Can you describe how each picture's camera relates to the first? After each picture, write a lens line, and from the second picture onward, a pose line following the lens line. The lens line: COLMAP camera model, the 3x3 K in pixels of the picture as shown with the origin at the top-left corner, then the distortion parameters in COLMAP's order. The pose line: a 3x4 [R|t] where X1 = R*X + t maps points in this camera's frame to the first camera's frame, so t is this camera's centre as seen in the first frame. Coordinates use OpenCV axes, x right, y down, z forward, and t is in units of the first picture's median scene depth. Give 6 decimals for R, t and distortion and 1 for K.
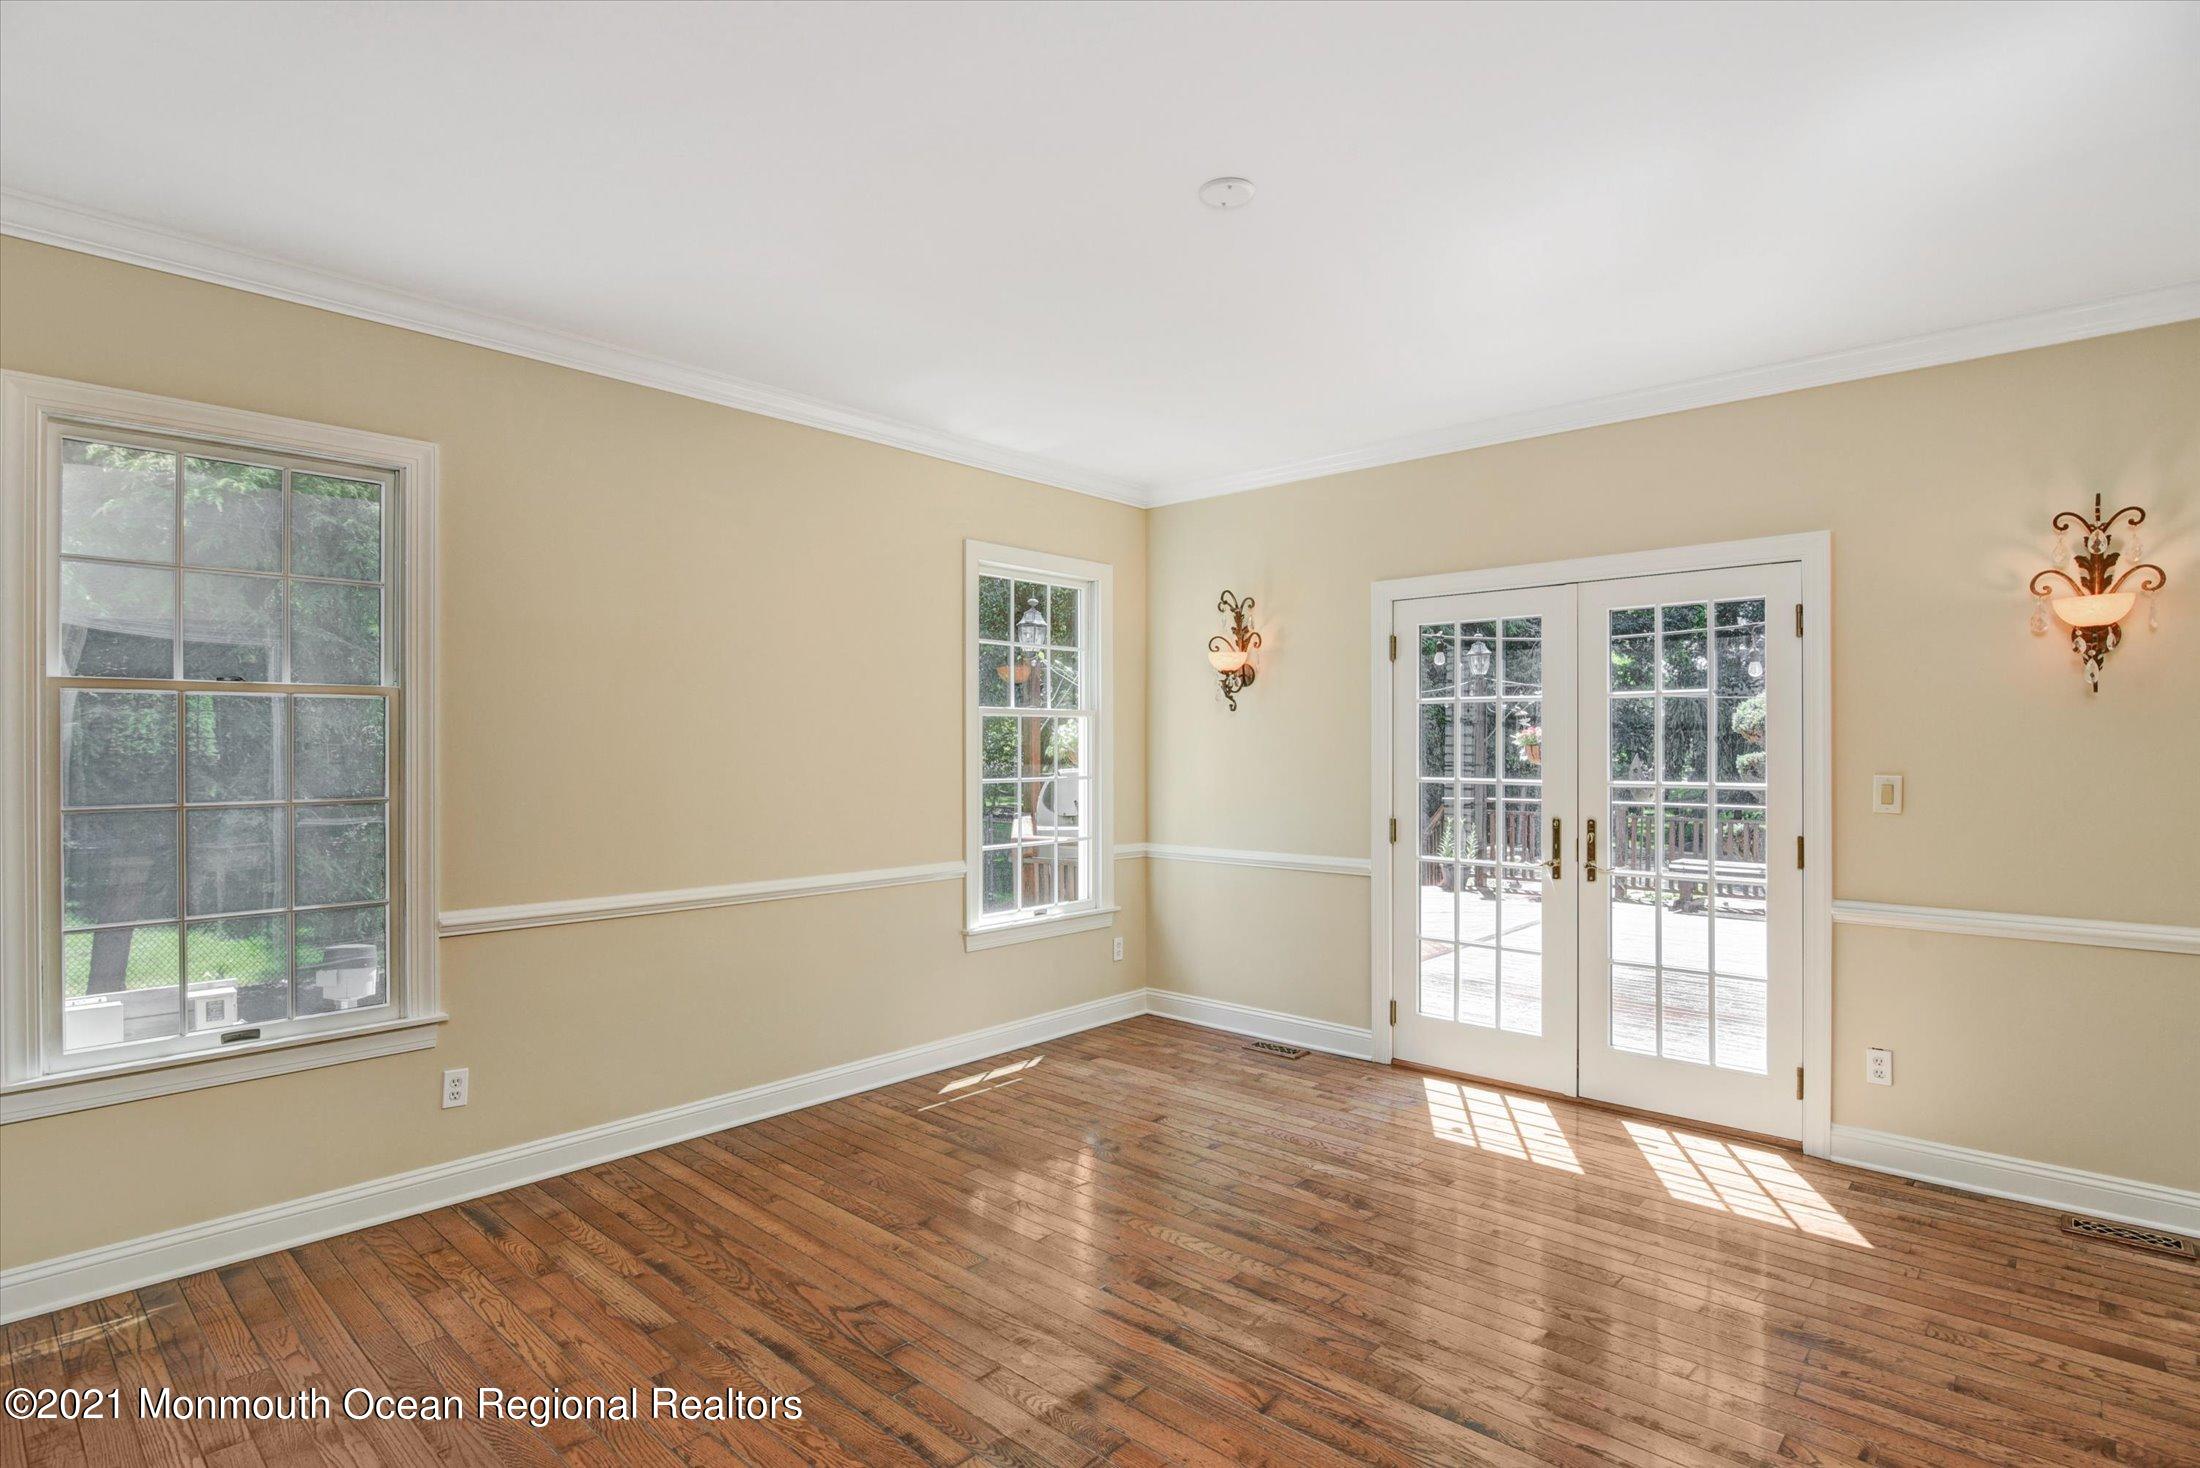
lens RADIAL K [[1105.7, 0, 1094.3], [0, 1105.7, 739.9], [0, 0, 1]] dist [-0.015990, -0.003071]
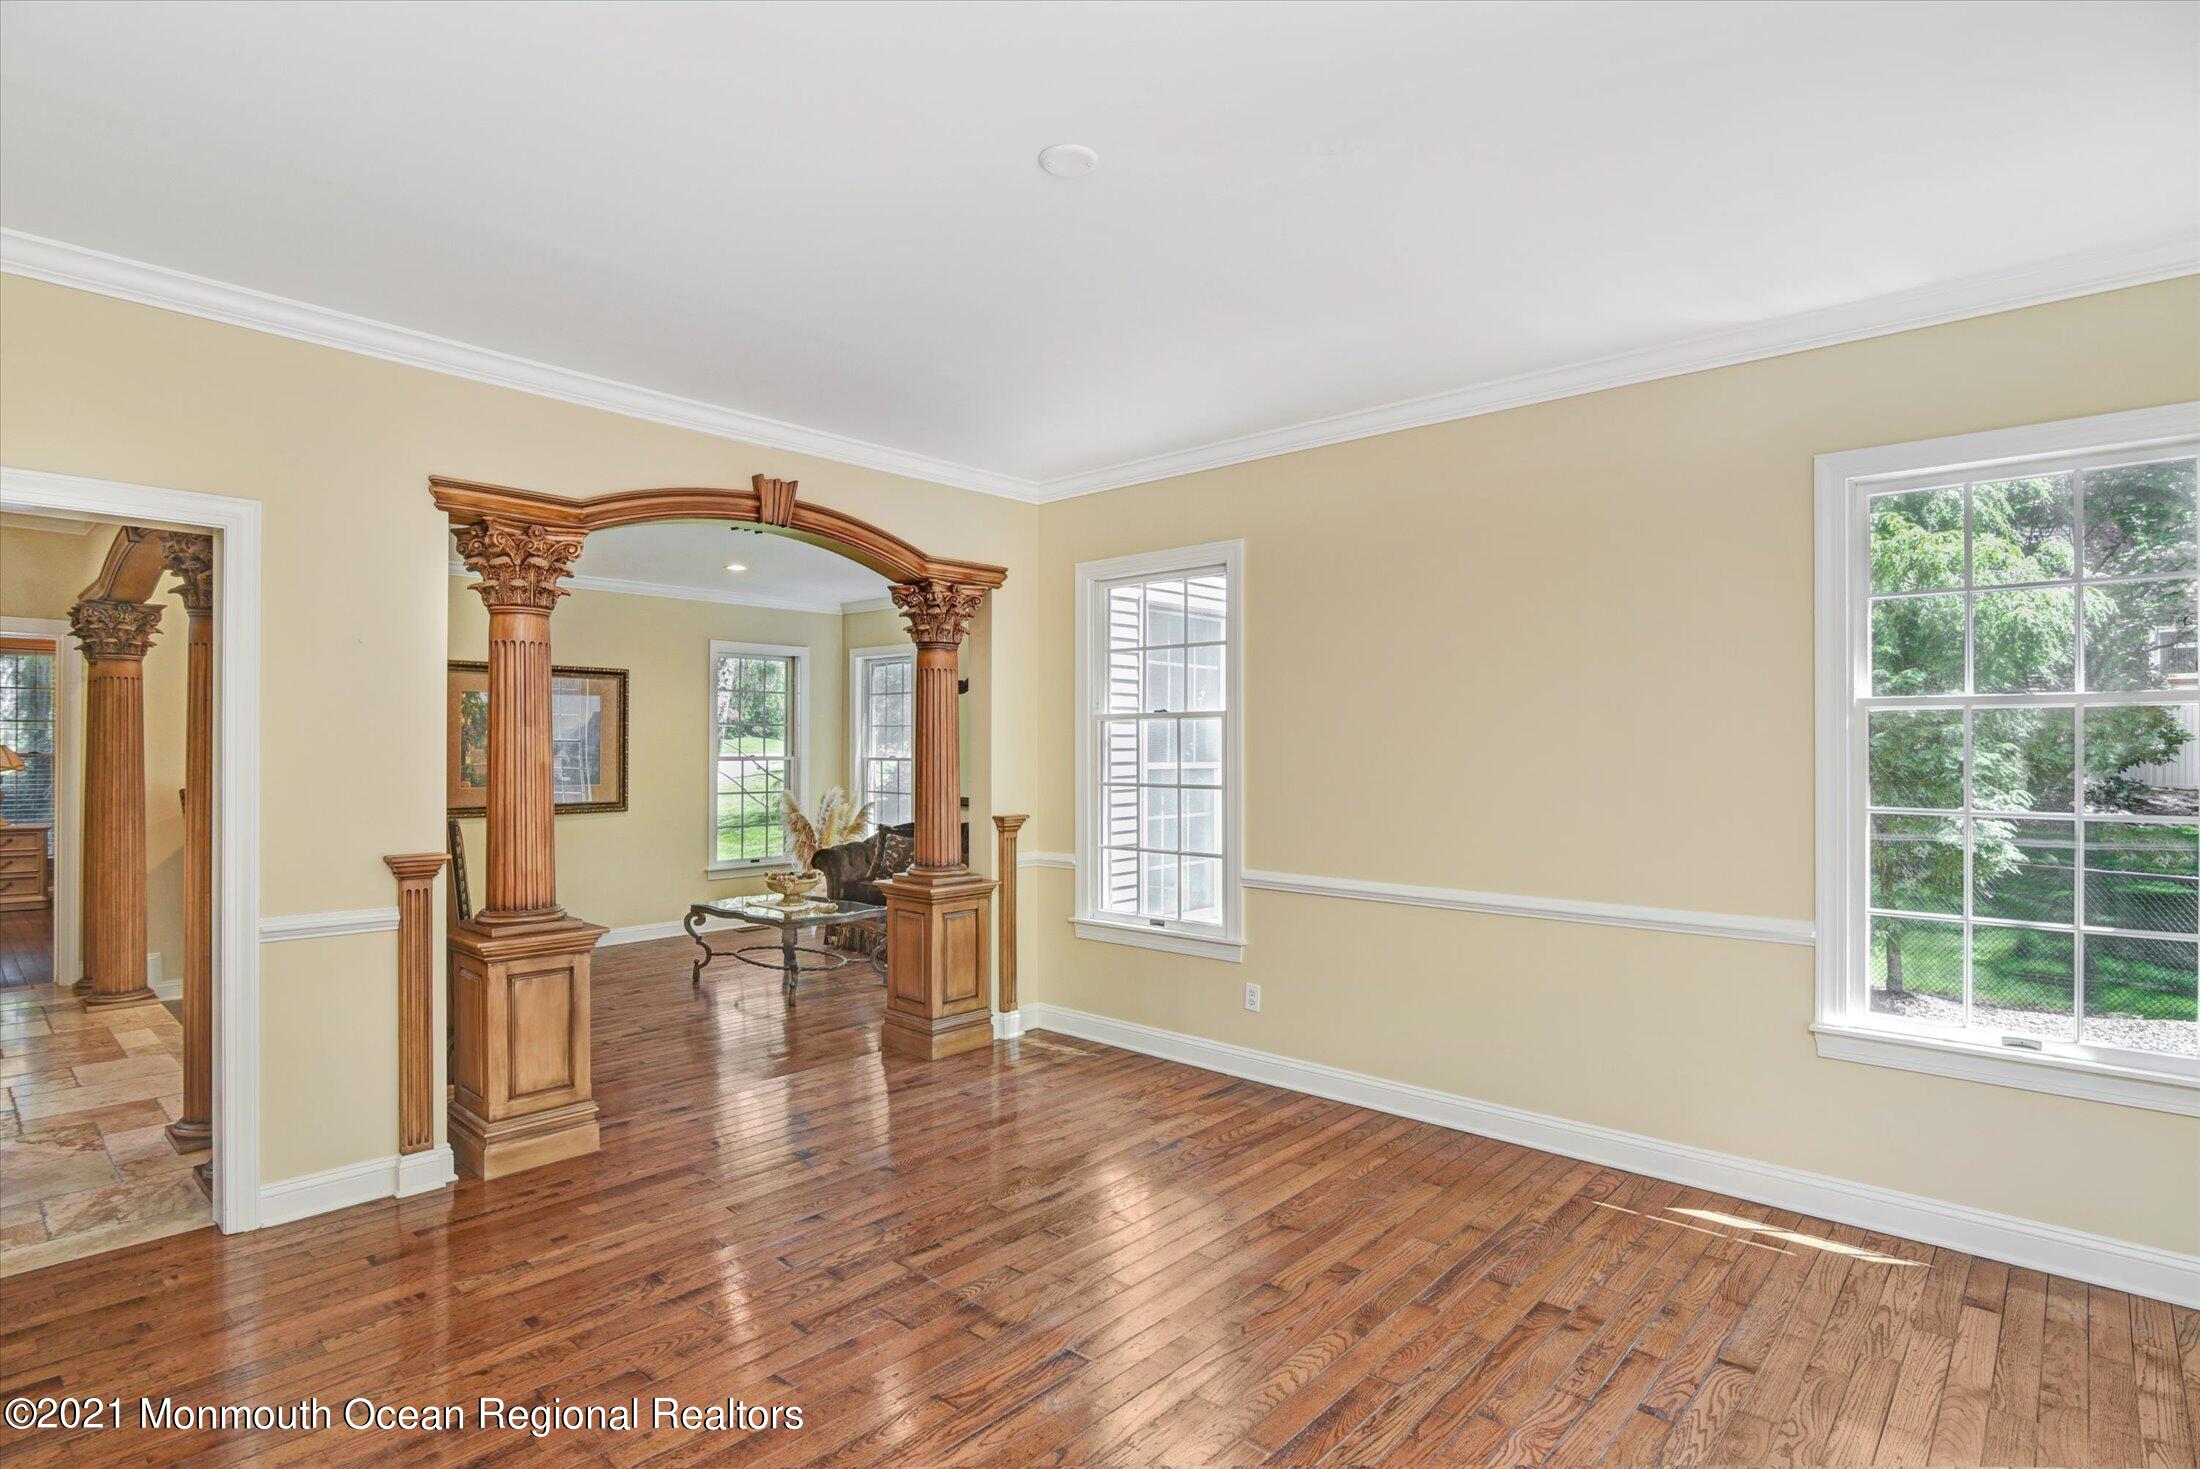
lens RADIAL K [[1105.7, 0, 1091.0], [0, 1105.7, 743.1], [0, 0, 1]] dist [-0.015990, -0.003071]
pose [[0.006712, -0.004563, -0.999967, 0.754672], [-0.002806, 0.999986, -0.004582, 0.001902], [0.999974, 0.002837, 0.006699, 0.724109]]
